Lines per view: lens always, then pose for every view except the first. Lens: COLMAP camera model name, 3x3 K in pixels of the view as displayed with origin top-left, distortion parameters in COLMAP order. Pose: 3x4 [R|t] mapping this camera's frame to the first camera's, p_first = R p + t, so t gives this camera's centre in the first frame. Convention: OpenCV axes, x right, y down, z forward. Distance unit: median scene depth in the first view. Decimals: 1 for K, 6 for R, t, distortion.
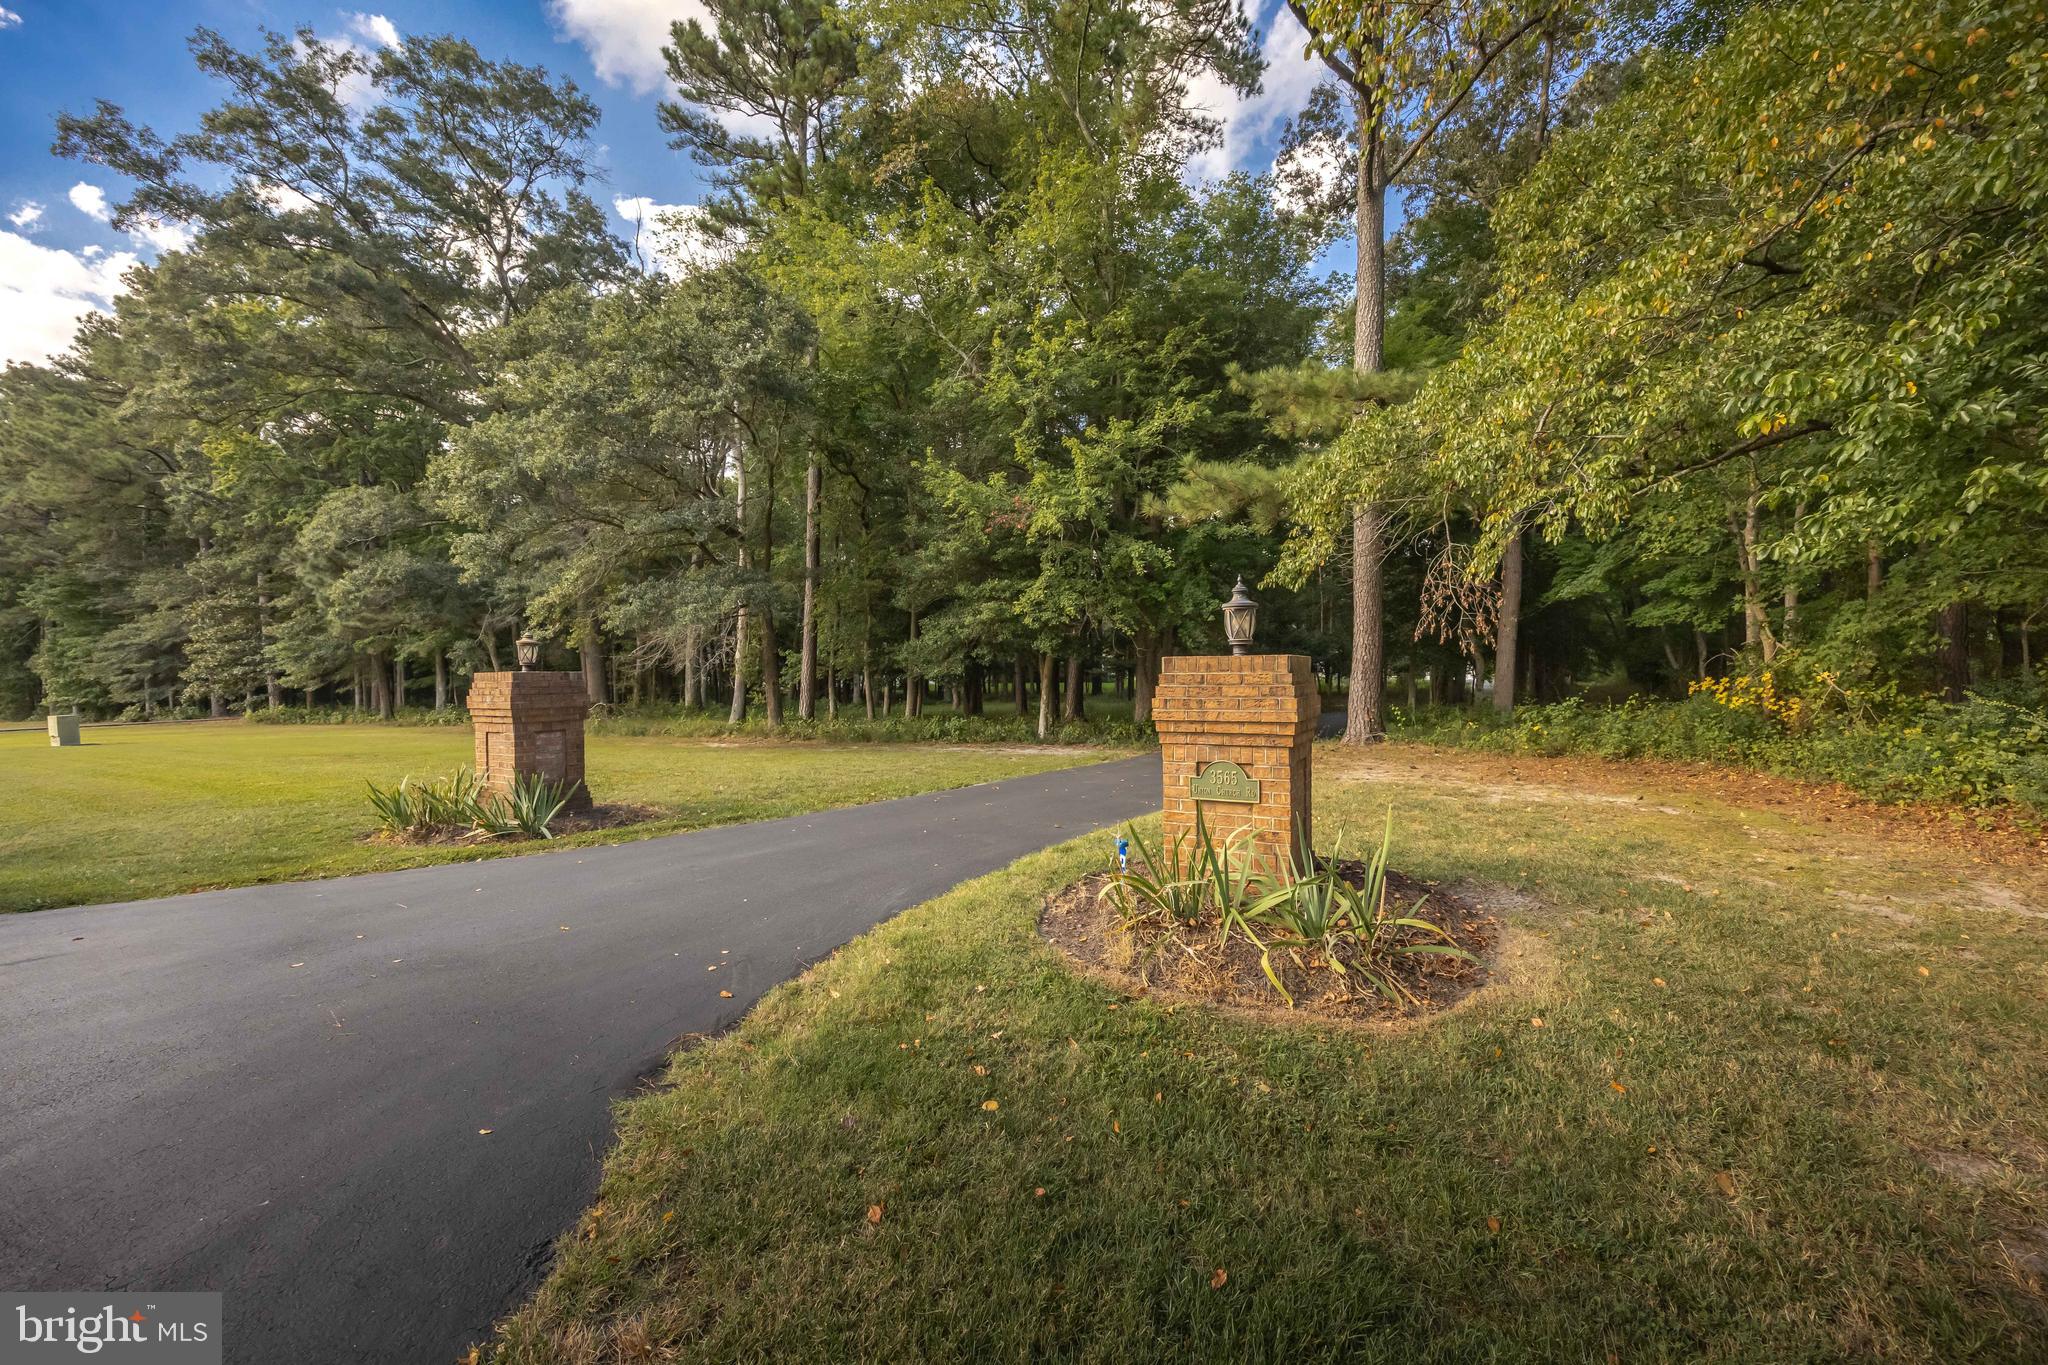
lens RADIAL K [[794.3, 0, 1017.3], [0, 794.3, 682.7], [0, 0, 1]] dist [-0.003595, -0.000225]
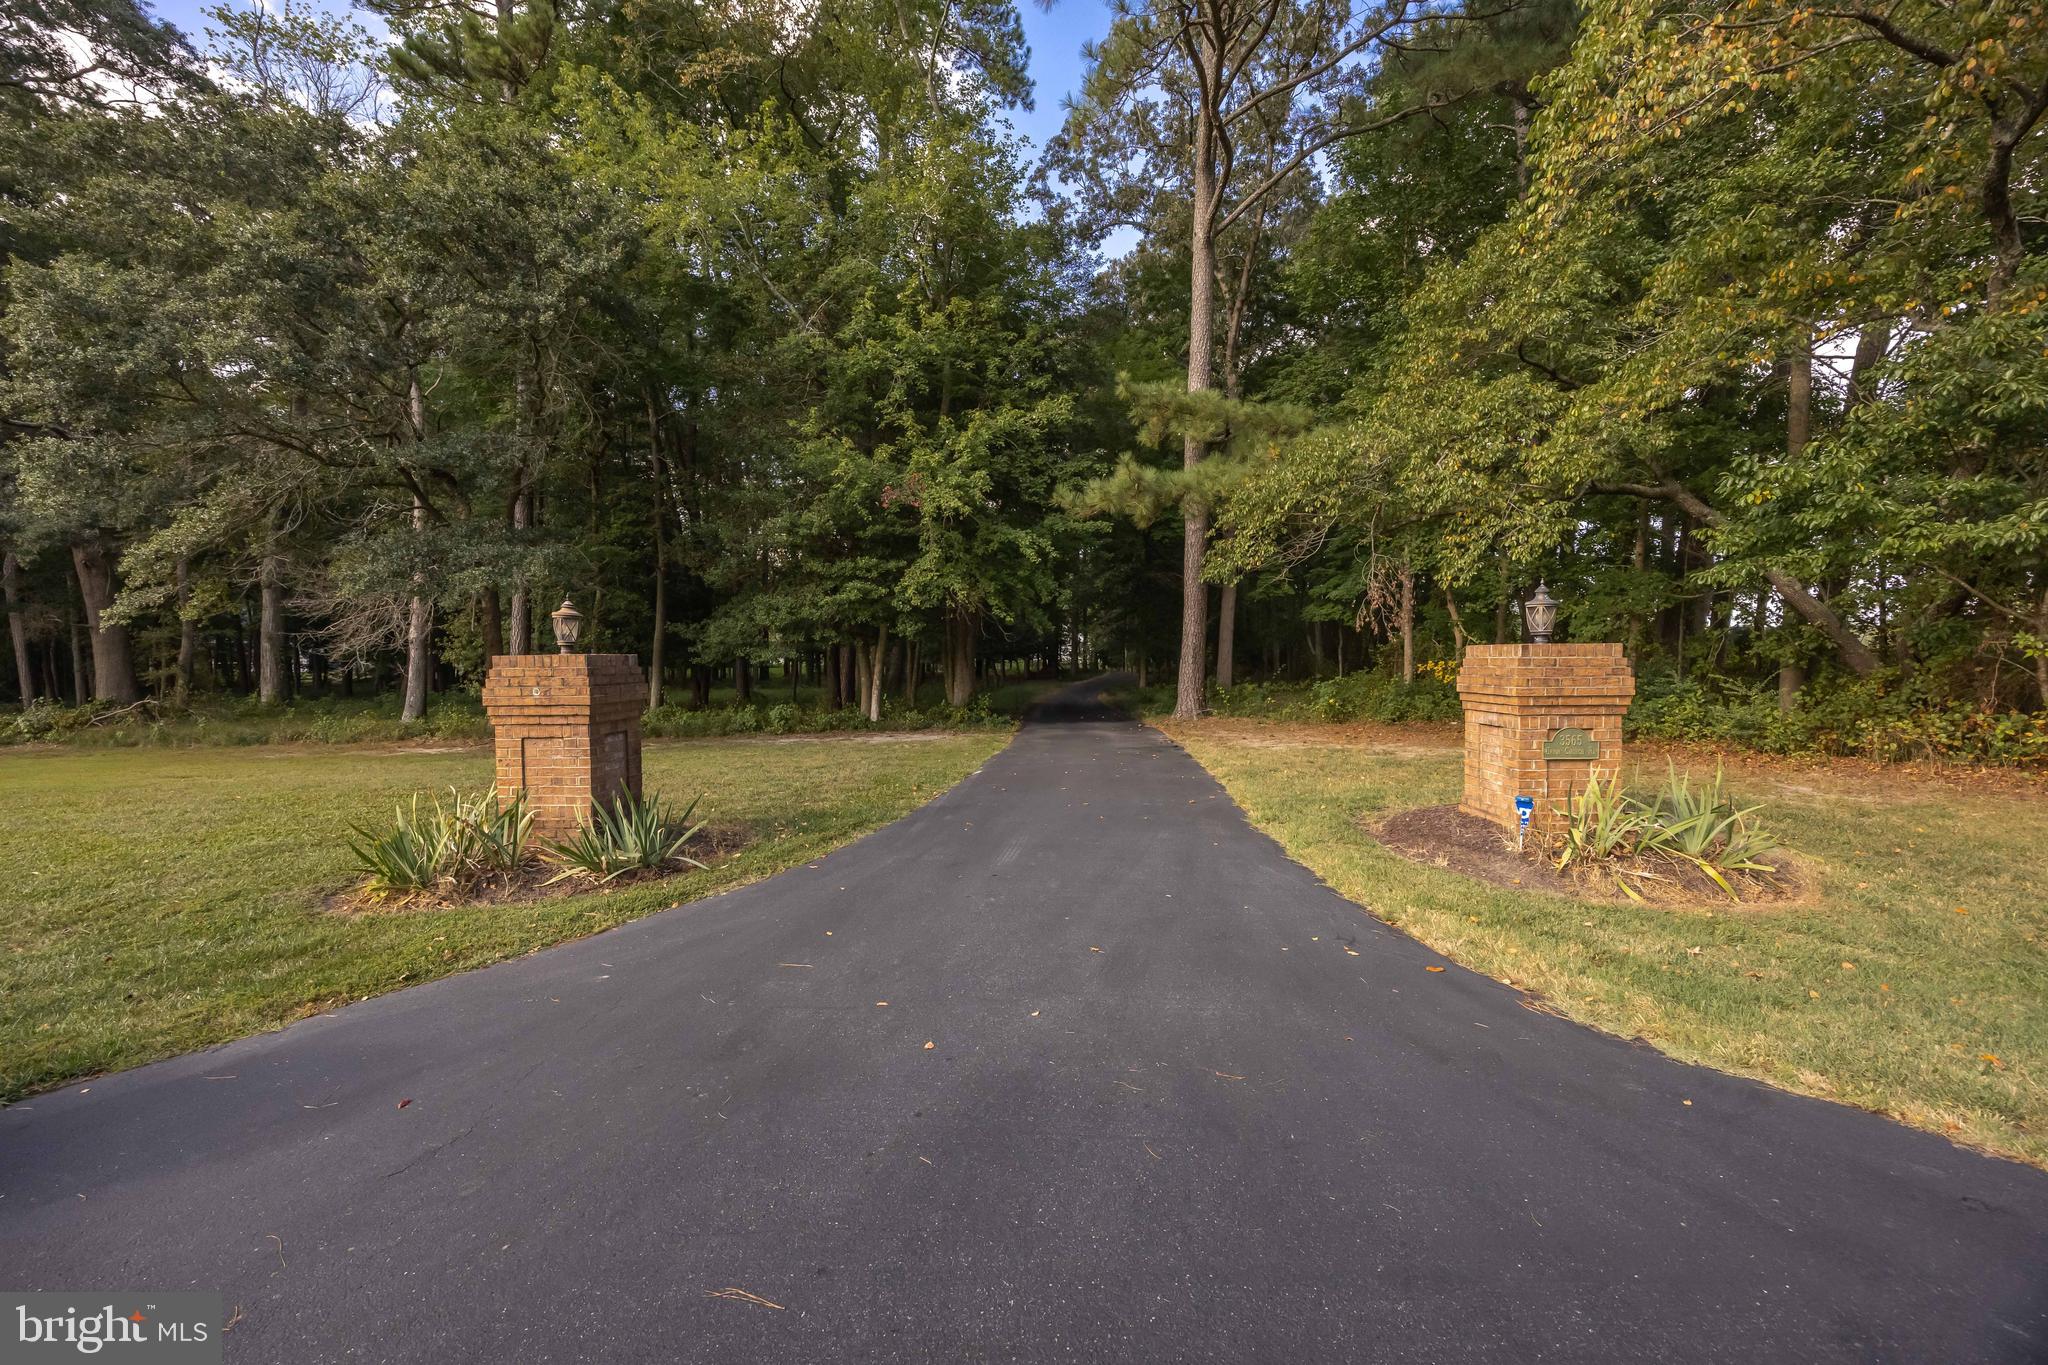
lens RADIAL K [[794.3, 0, 1018.3], [0, 794.3, 683.4], [0, 0, 1]] dist [-0.003595, -0.000225]
pose [[0.891649, -0.014544, 0.452494, -0.329036], [0.004784, 0.999731, 0.022707, -0.001045], [-0.452702, -0.018082, 0.891478, 0.084302]]
